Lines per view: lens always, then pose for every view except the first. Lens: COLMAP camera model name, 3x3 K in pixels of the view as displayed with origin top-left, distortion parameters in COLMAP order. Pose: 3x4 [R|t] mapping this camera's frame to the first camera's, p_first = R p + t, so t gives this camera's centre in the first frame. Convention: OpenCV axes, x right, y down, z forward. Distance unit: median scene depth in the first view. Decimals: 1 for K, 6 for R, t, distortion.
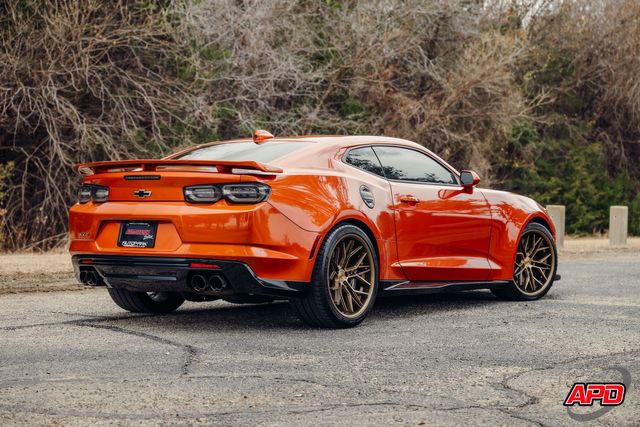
lens RADIAL K [[1272.9, 0, 320.0], [0, 1272.9, 213.5], [0, 0, 1]] dist [0.000575, 0.053216]
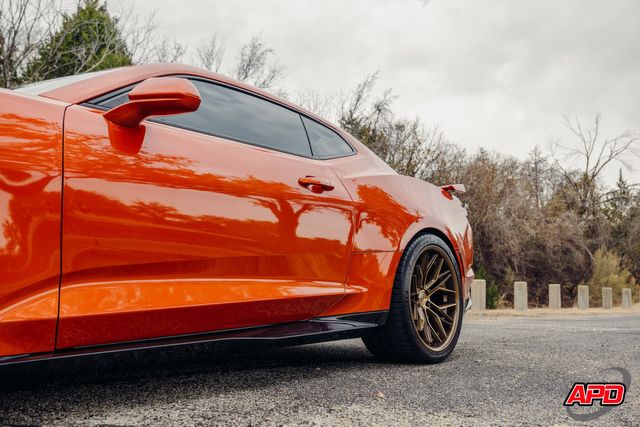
lens RADIAL K [[641.7, 0, 320.0], [0, 641.7, 213.5], [0, 0, 1]] dist [-0.009736, -0.005993]
pose [[0.999910, -0.003378, -0.013021, 0.222532], [0.001538, 0.990309, -0.138876, 0.040382], [0.013364, 0.138844, 0.990224, 0.927519]]
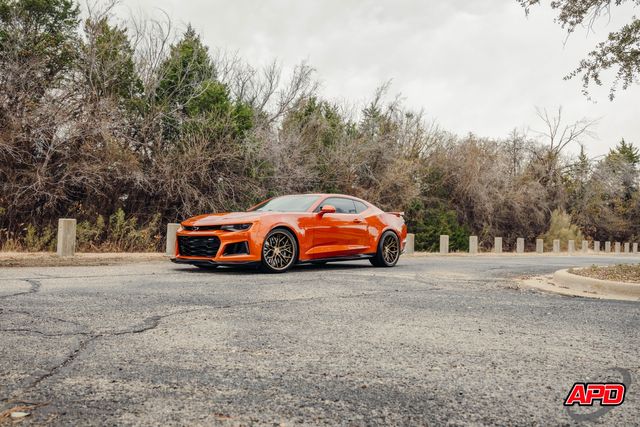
lens RADIAL K [[547.6, 0, 320.0], [0, 547.6, 213.5], [0, 0, 1]] dist [-0.009608, -0.002785]
pose [[0.998203, 0.003240, -0.059839, 0.208585], [-0.006834, 0.998178, -0.059951, 0.033439], [0.059536, 0.060252, 0.996406, 0.245473]]
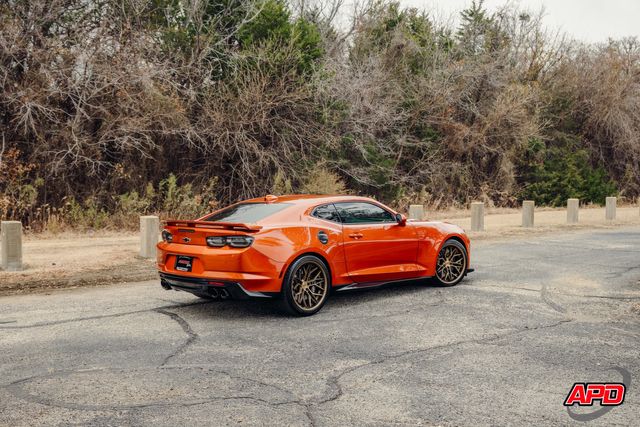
lens RADIAL K [[740.5, 0, 320.0], [0, 740.5, 213.5], [0, 0, 1]] dist [-0.000143, 0.004011]
pose [[0.986420, -0.007719, -0.164064, 0.169211], [0.014670, 0.999043, 0.041197, -0.074037], [0.163589, -0.043044, 0.985589, 0.023554]]
